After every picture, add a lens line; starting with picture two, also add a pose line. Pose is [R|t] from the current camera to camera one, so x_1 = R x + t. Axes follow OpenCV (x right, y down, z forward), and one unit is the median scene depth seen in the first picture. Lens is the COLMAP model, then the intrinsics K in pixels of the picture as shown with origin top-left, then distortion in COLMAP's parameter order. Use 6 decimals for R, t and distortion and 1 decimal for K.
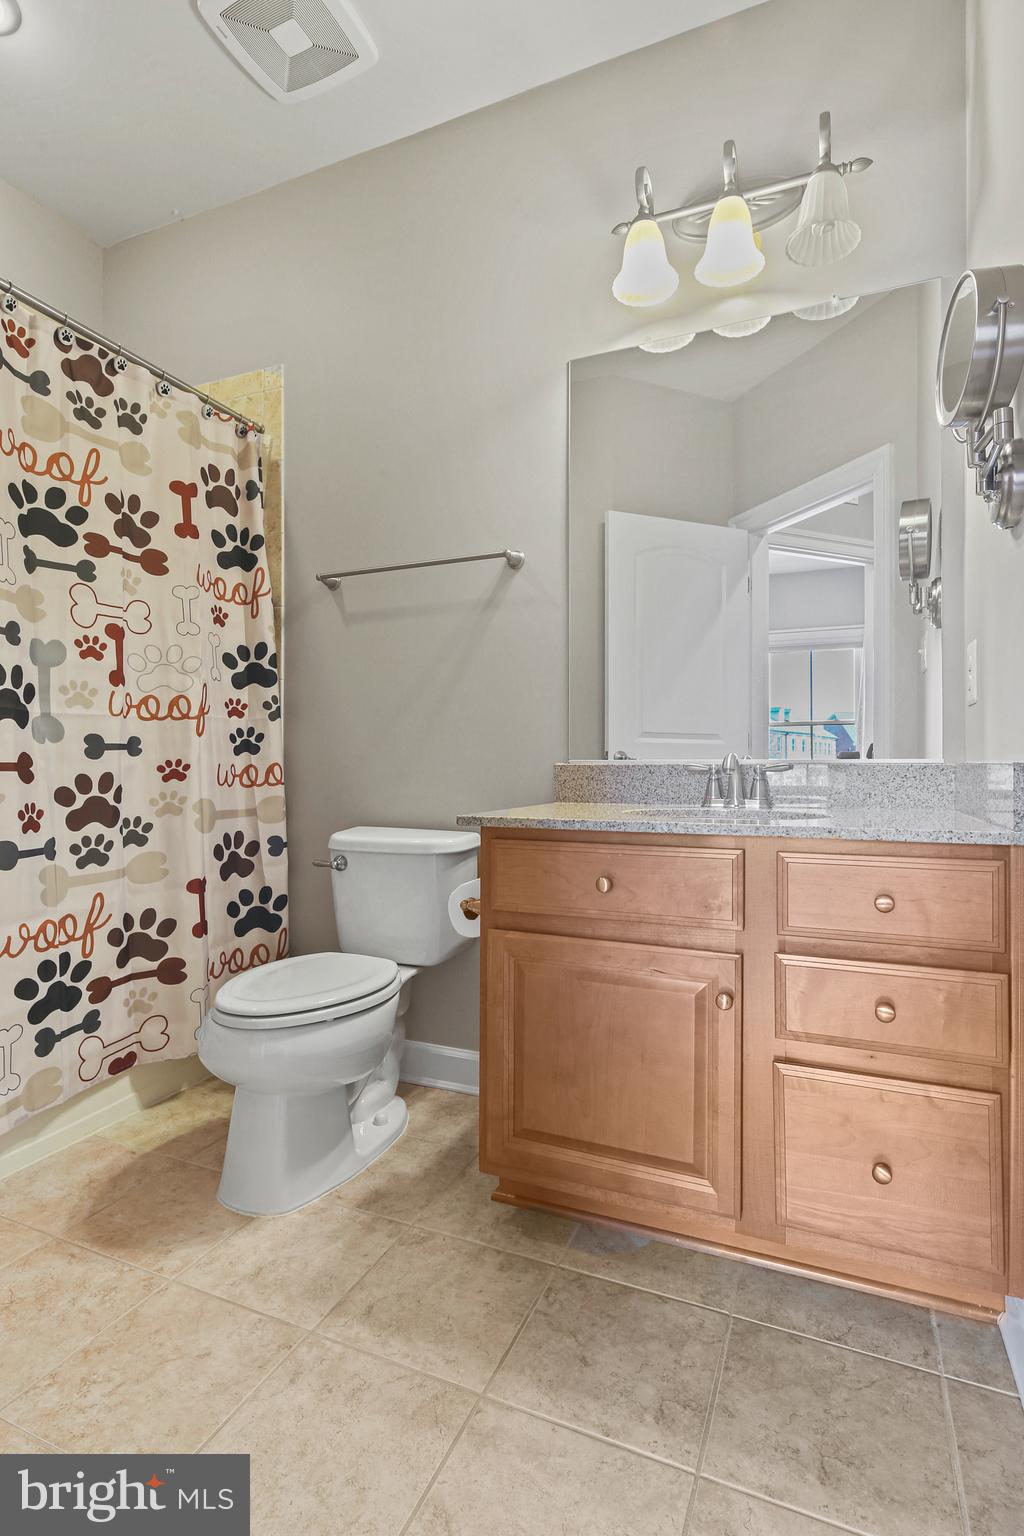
lens RADIAL K [[746.7, 0, 514.9], [0, 746.7, 777.7], [0, 0, 1]] dist [0.005566, -0.005230]
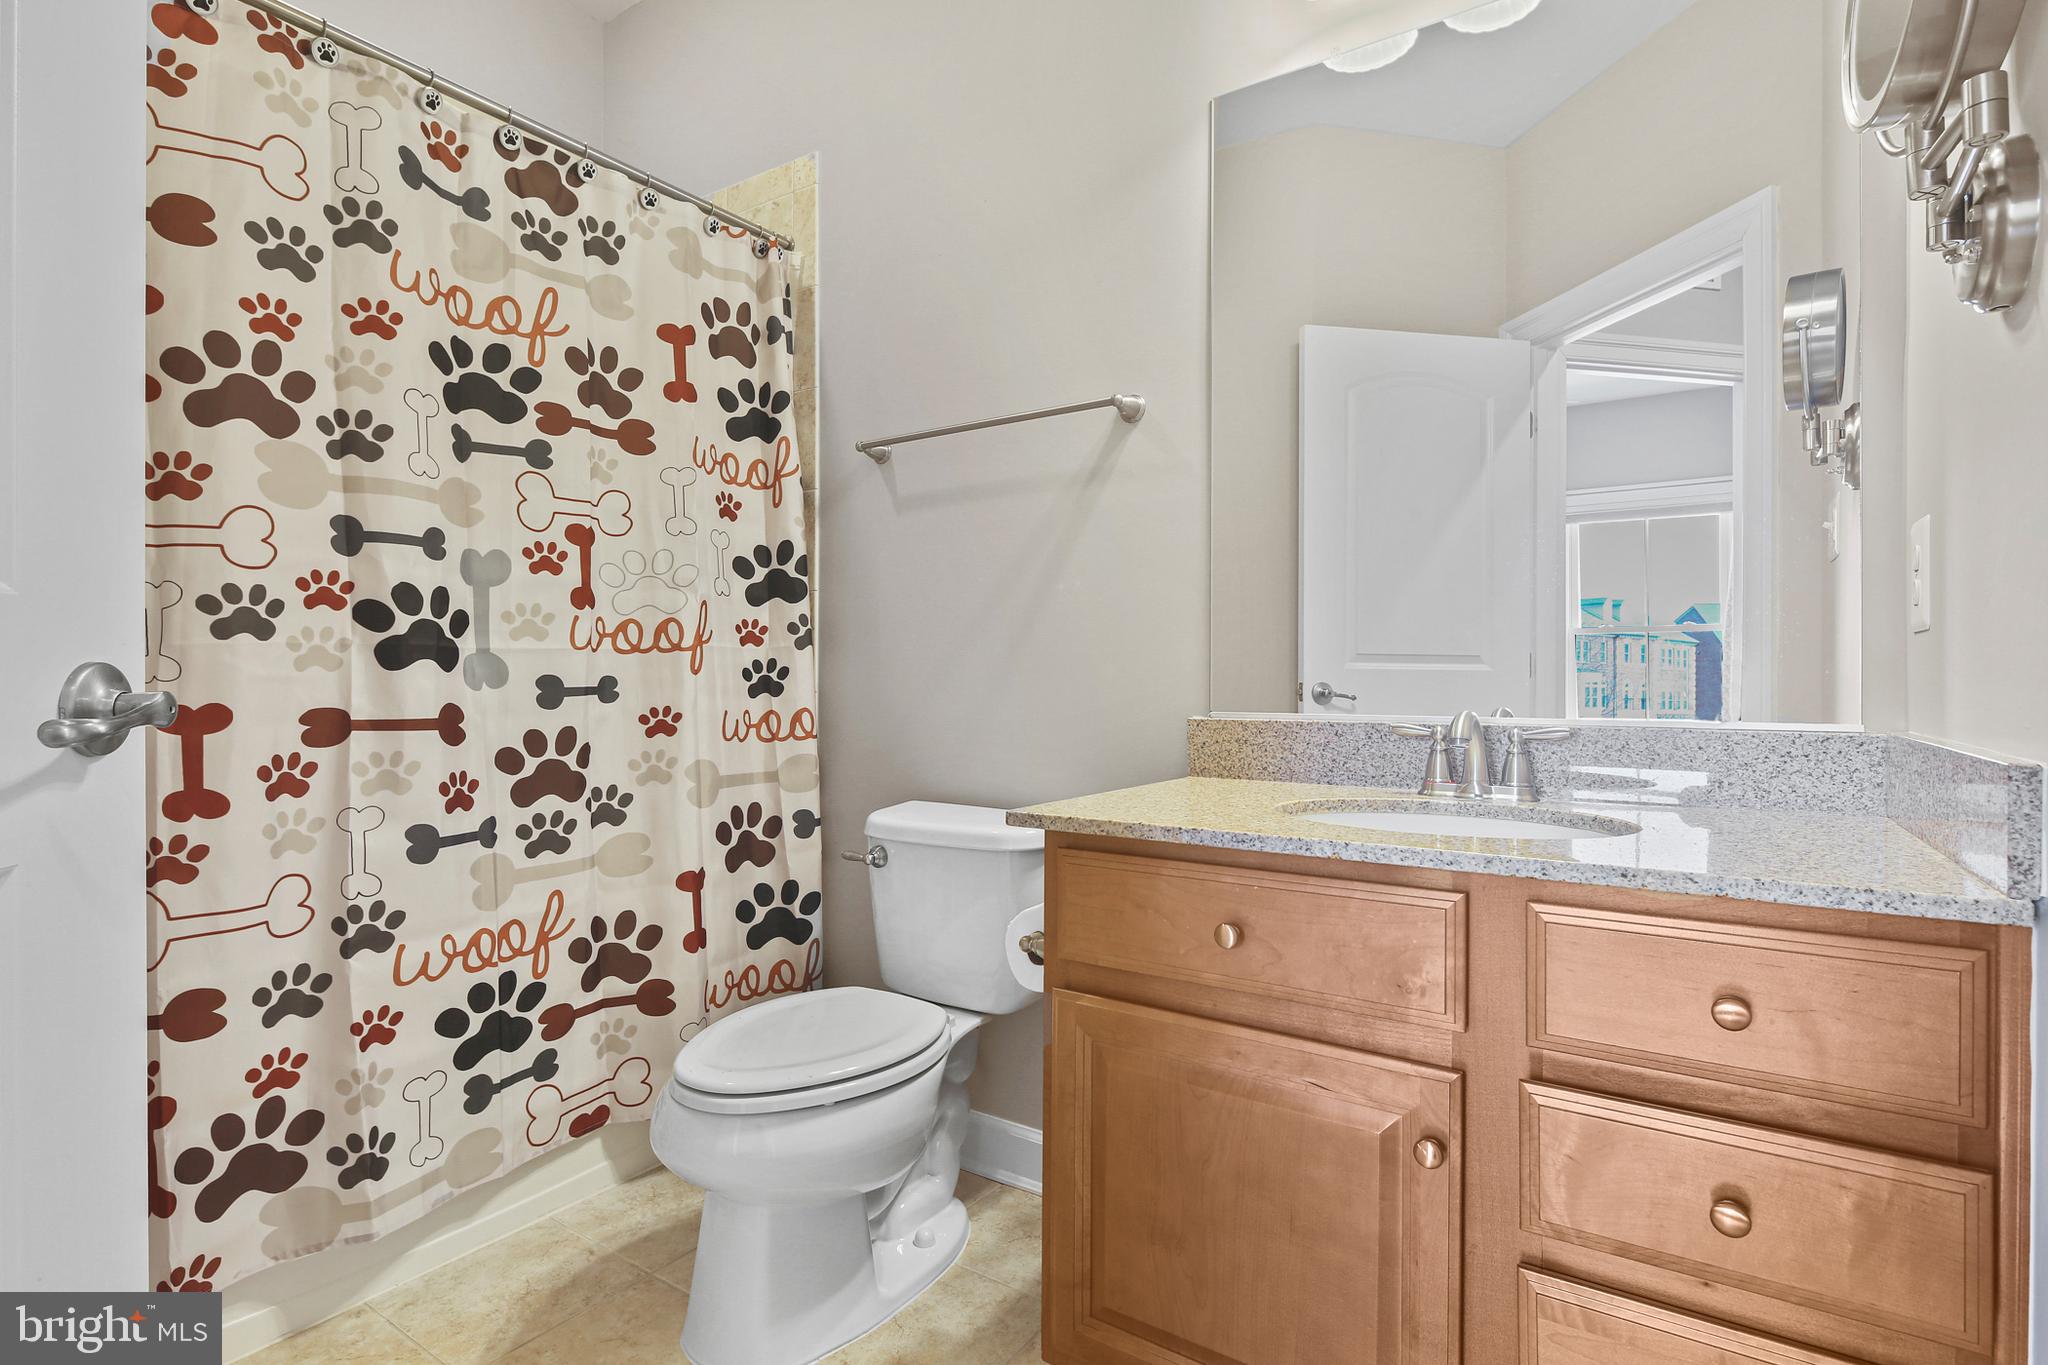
lens RADIAL K [[995.7, 0, 1023.6], [0, 995.7, 695.0], [0, 0, 1]] dist [0.005566, -0.005230]
pose [[0.982083, 0.003618, -0.188414, 0.083080], [-0.003677, 0.999993, 0.000034, -0.041562], [0.188412, 0.000659, 0.982090, 0.126756]]
